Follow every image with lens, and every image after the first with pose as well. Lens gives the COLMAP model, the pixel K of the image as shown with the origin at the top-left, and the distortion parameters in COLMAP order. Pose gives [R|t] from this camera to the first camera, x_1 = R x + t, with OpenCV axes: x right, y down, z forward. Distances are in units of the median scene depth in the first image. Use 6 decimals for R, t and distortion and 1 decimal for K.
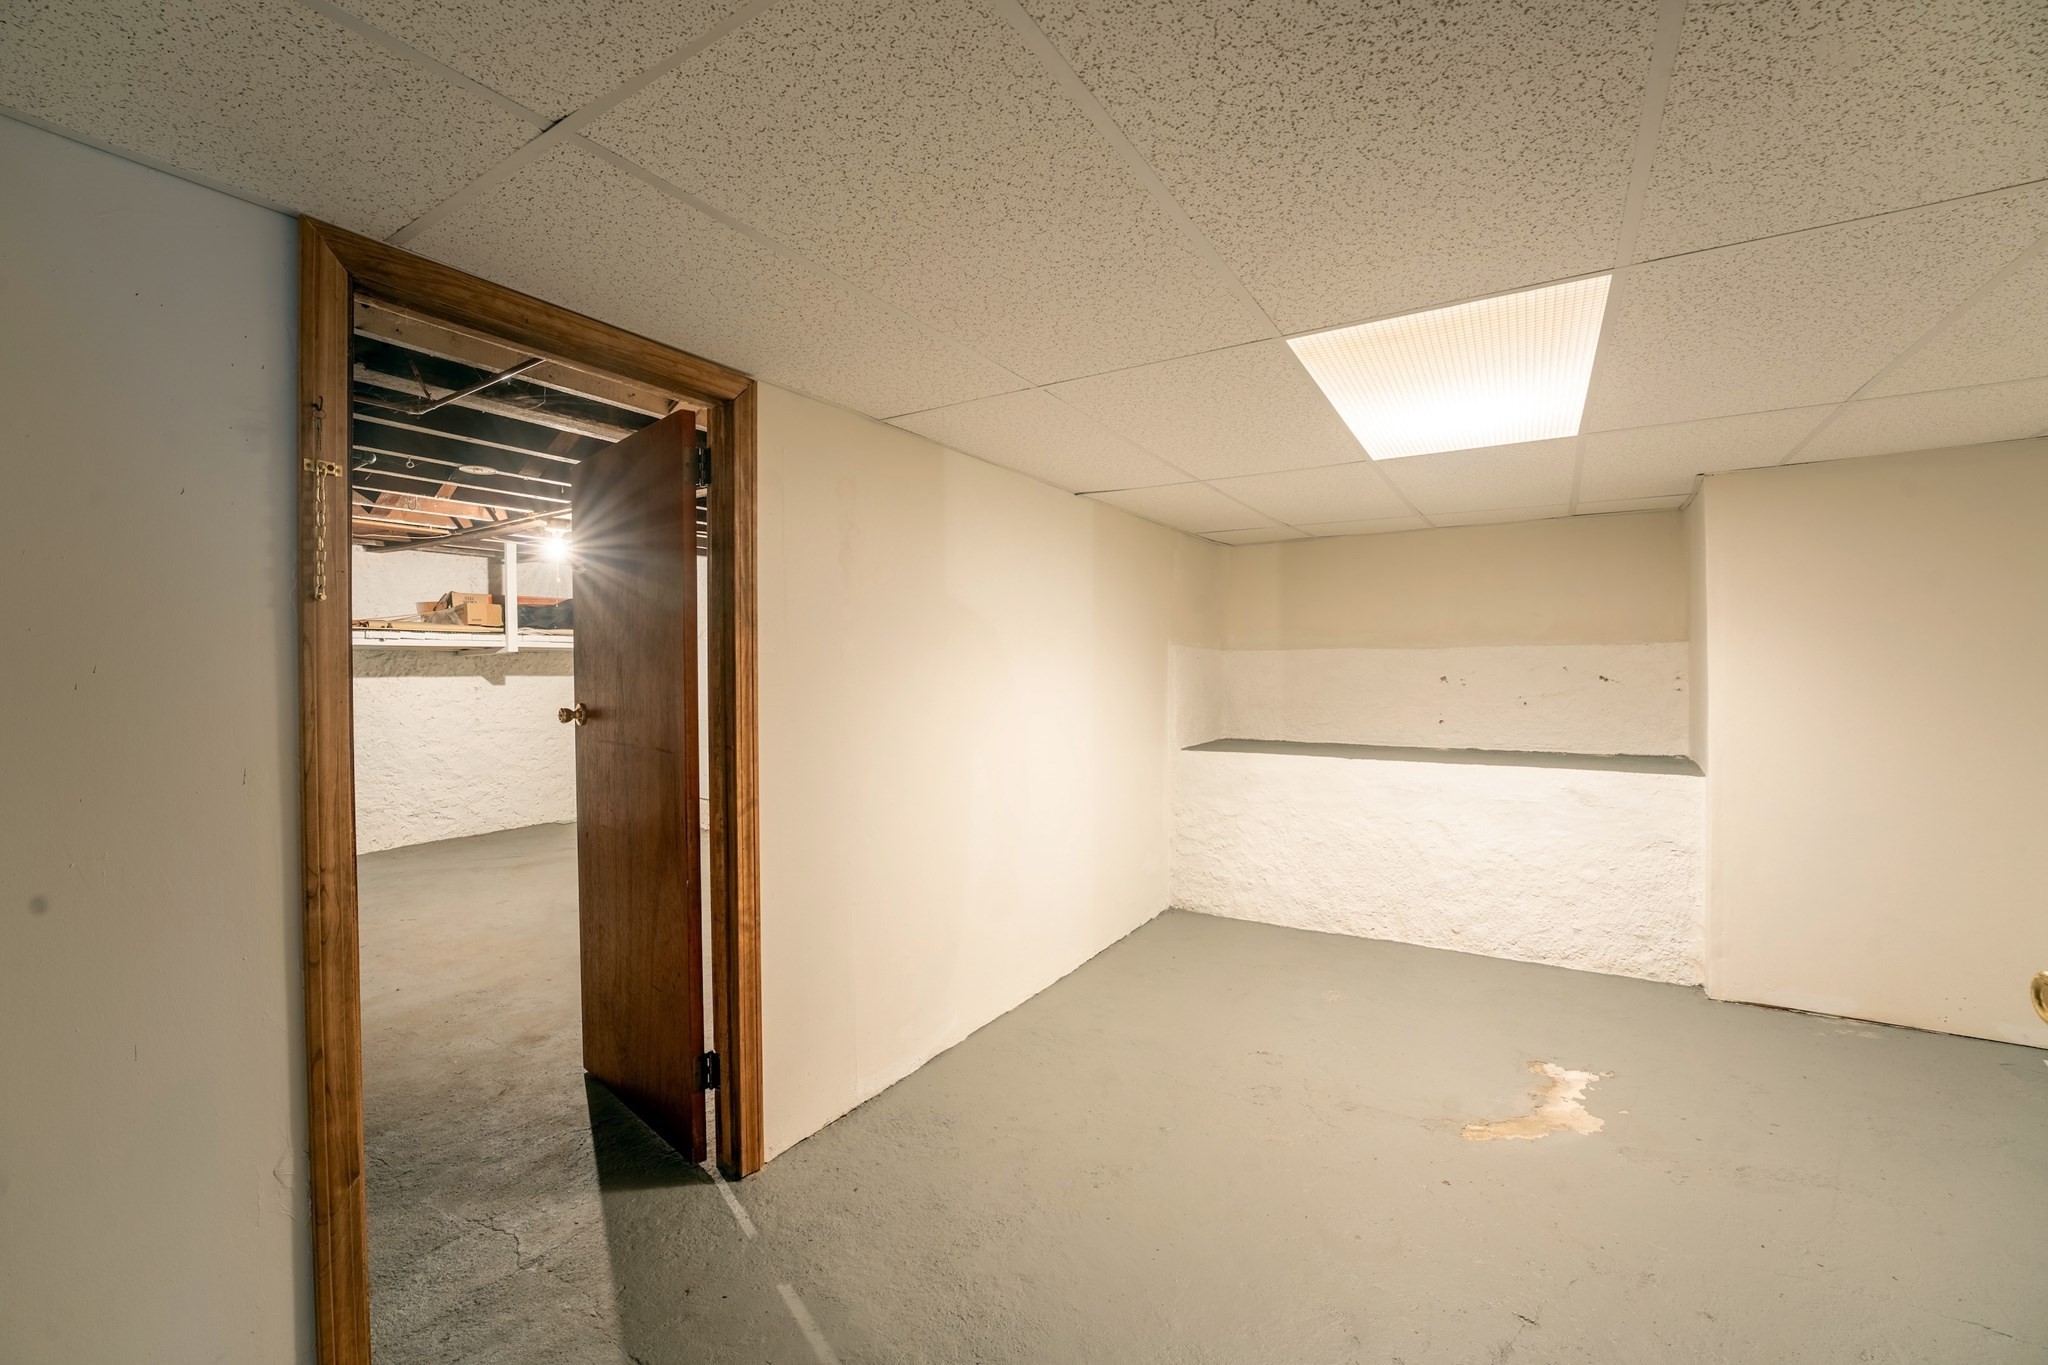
lens RADIAL K [[878.2, 0, 1024.0], [0, 878.2, 682.5], [0, 0, 1]] dist [-0.000612, -0.000108]
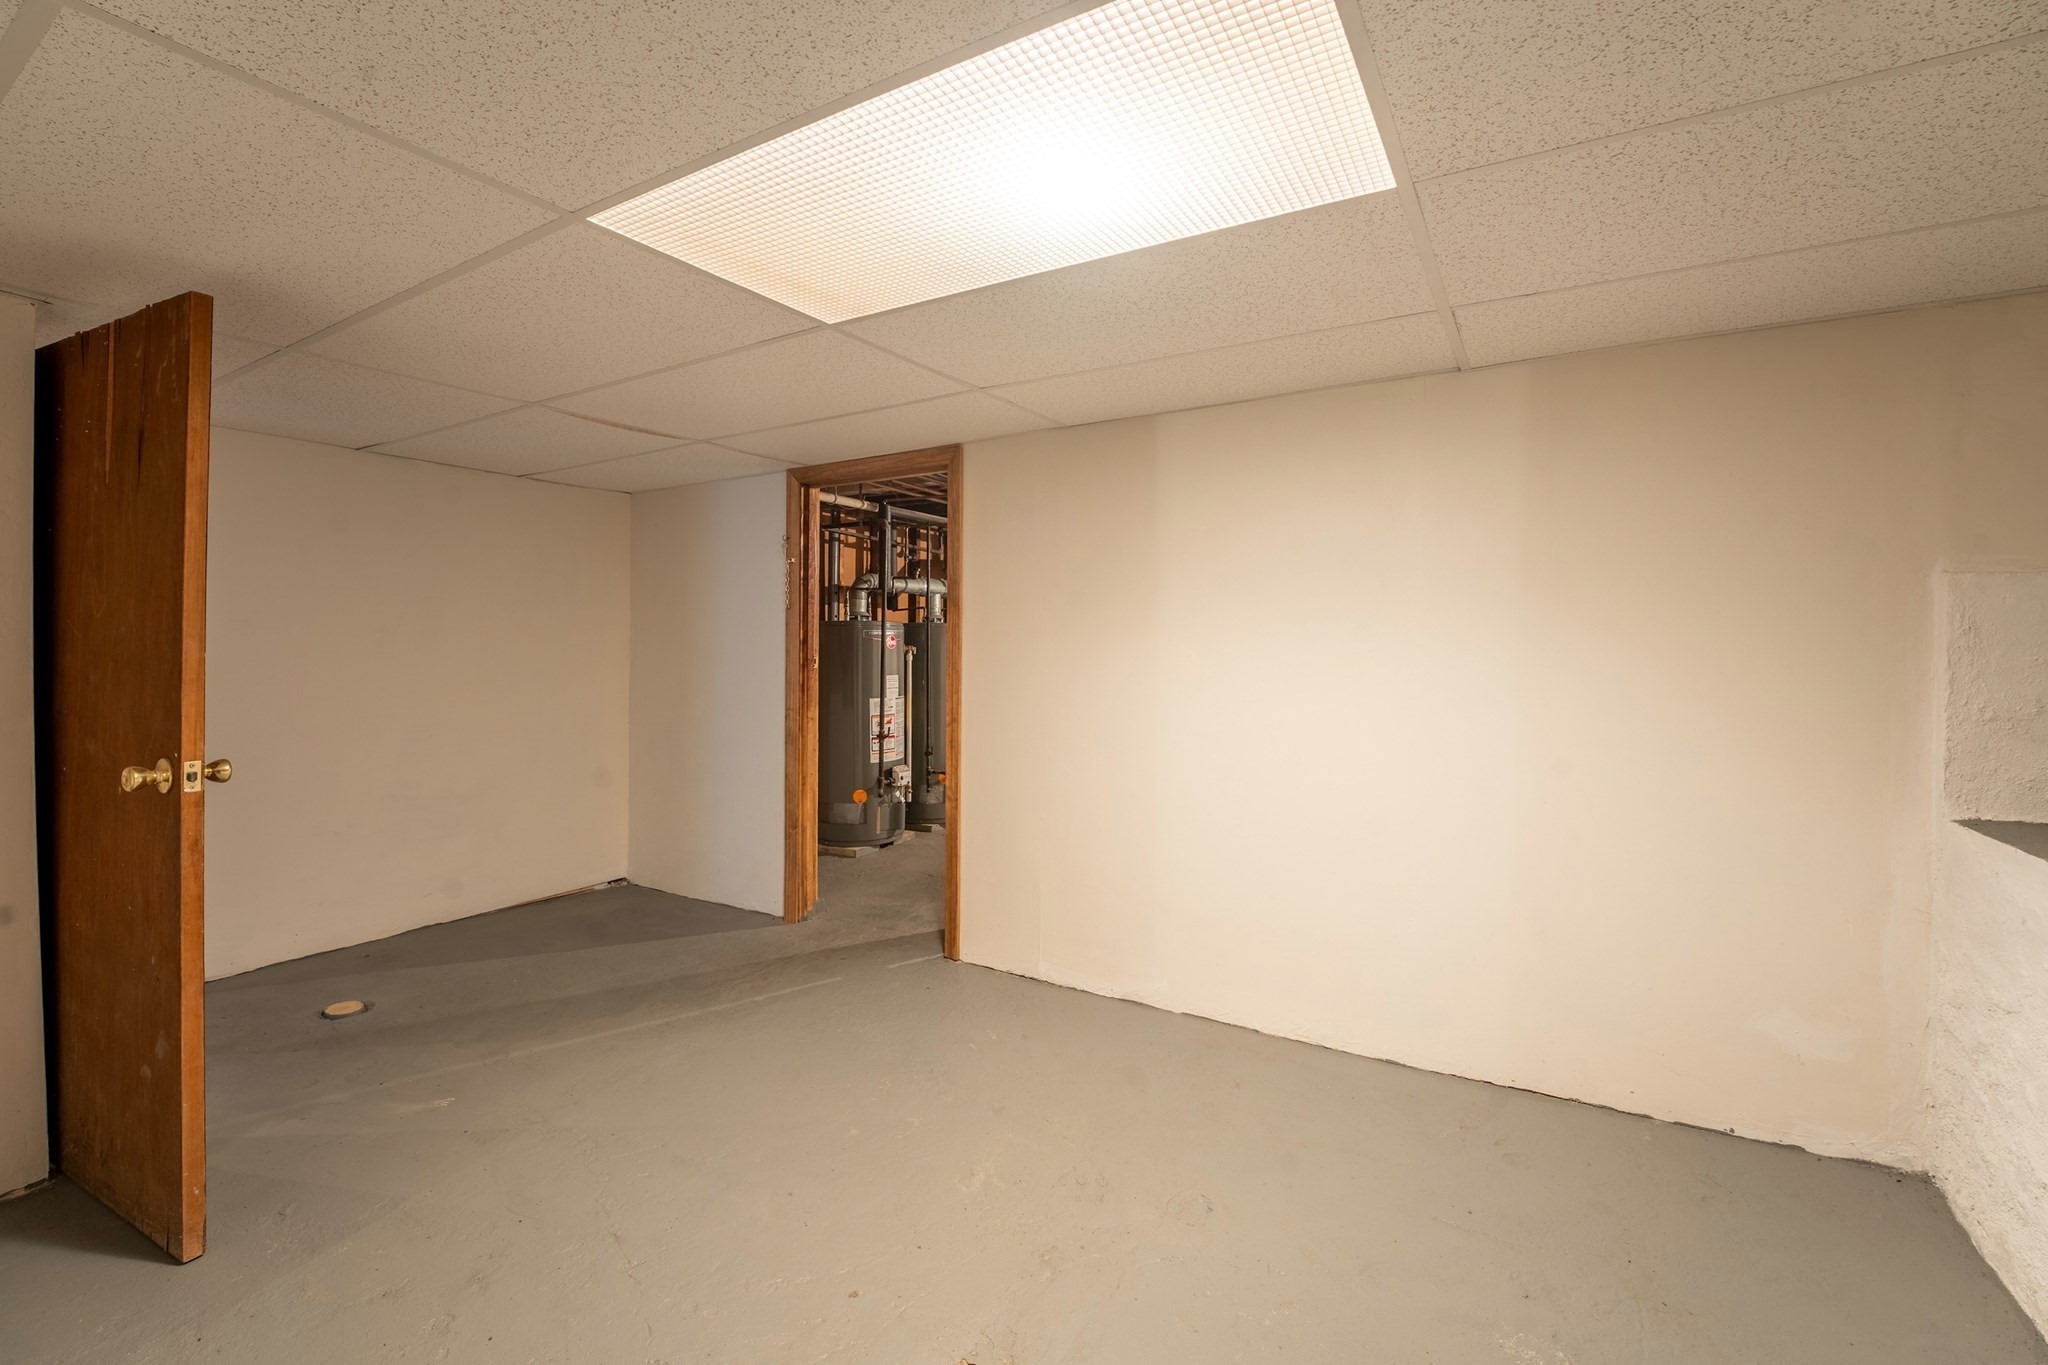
lens RADIAL K [[873.9, 0, 1030.2], [0, 873.9, 637.1], [0, 0, 1]] dist [0.000398, 0.000108]
pose [[0.010266, 0.003098, -0.999943, 0.464609], [-0.016899, 0.999853, 0.002924, -0.006252], [0.999804, 0.016868, 0.010317, 0.419905]]
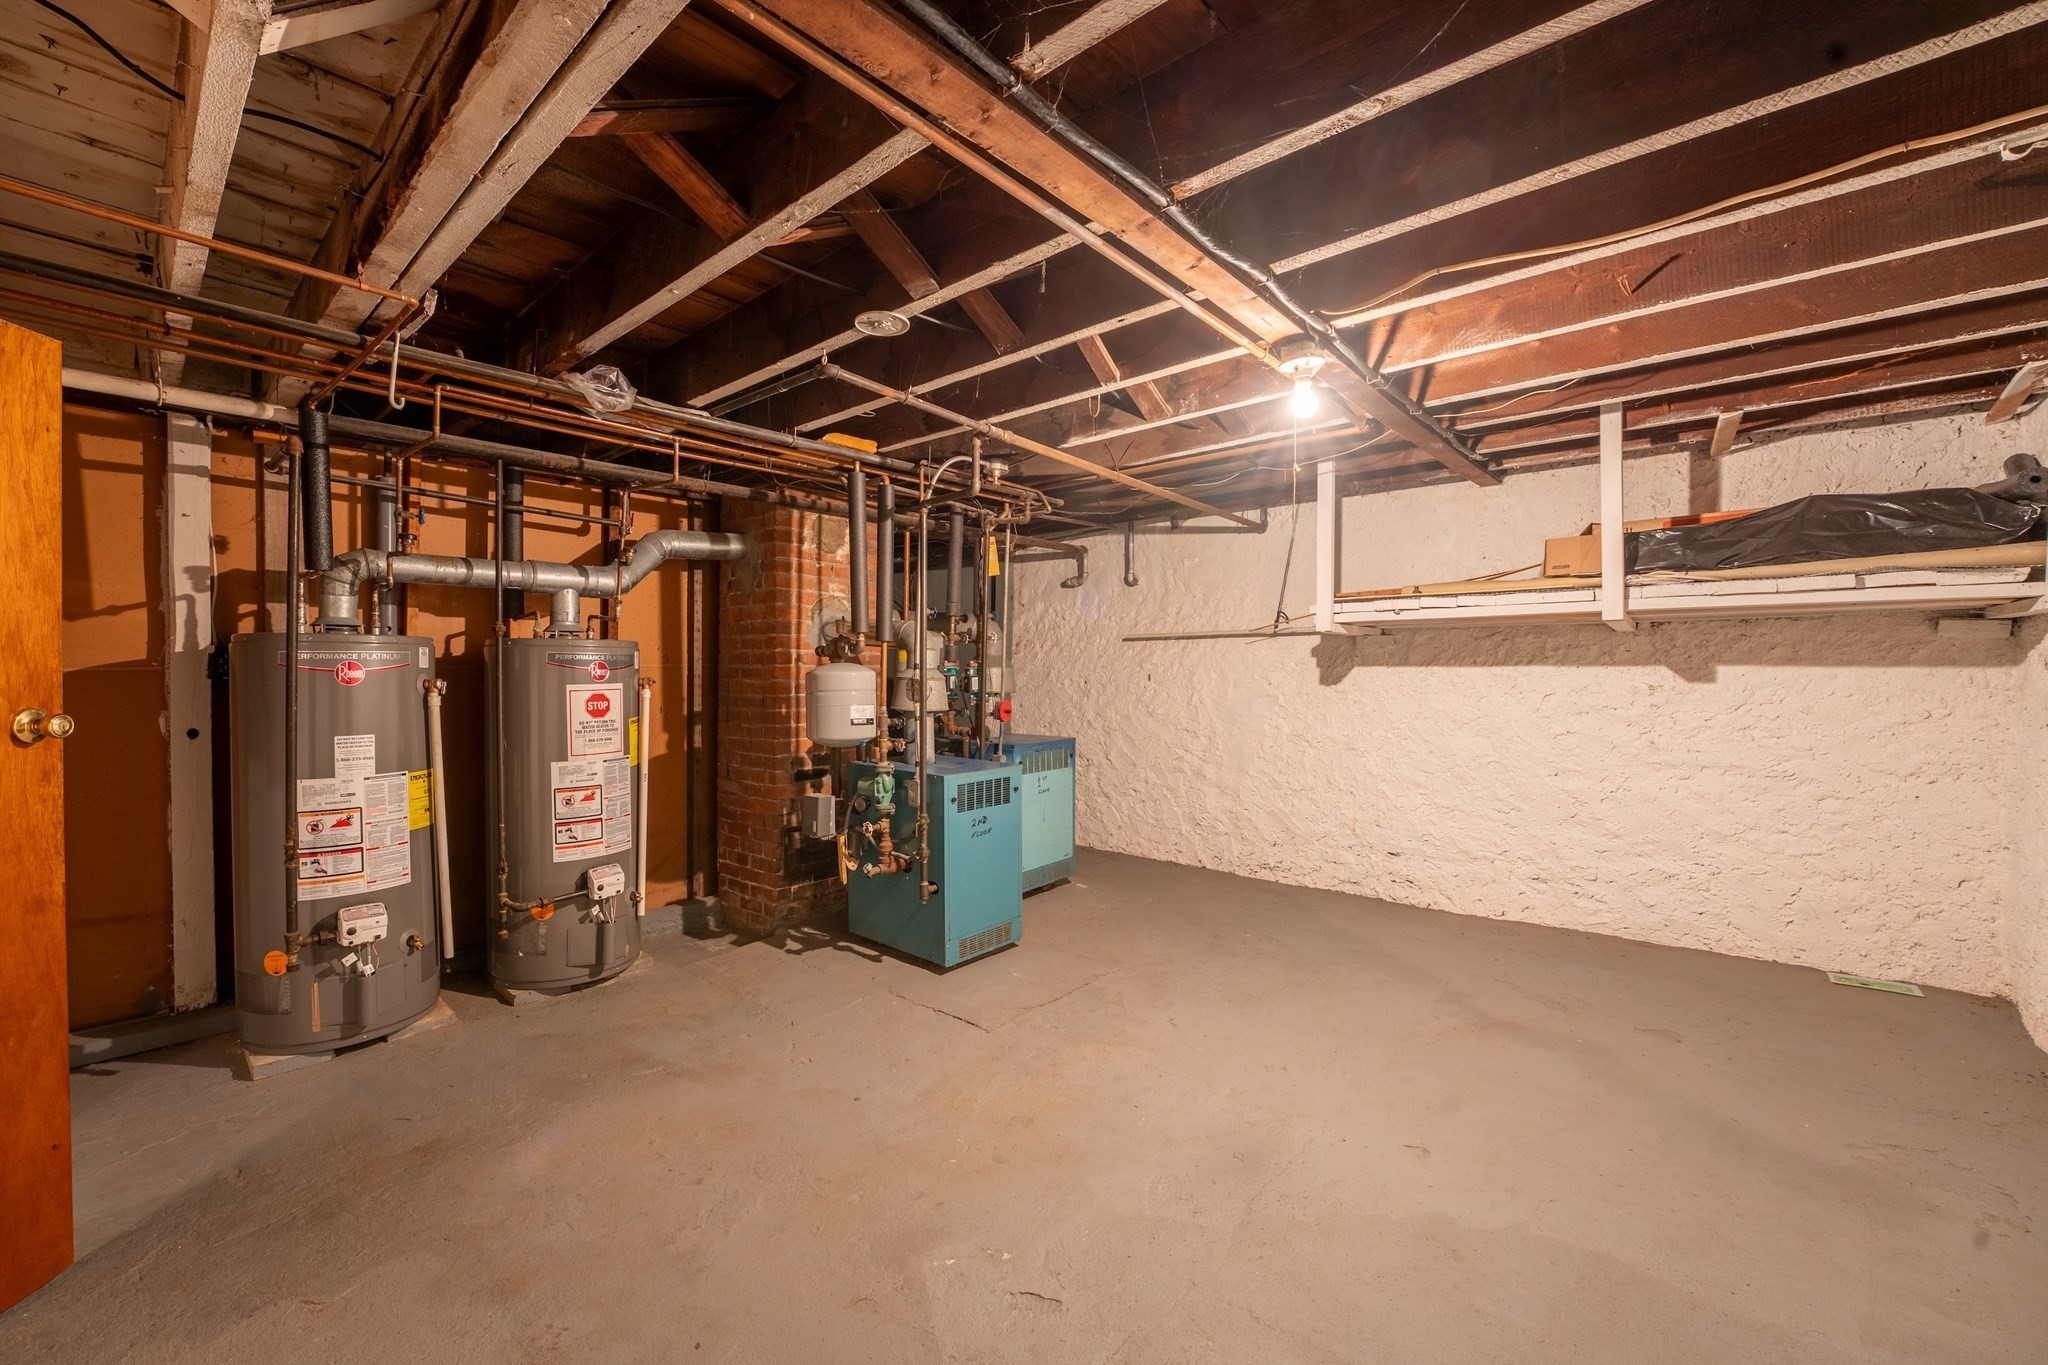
lens RADIAL K [[878.2, 0, 1024.0], [0, 878.2, 682.5], [0, 0, 1]] dist [-0.000612, -0.000108]
pose [[-0.132587, 0.029929, -0.990719, -0.007954], [-0.011188, 0.999435, 0.031690, -0.010555], [0.991108, 0.015286, -0.132177, 0.717922]]
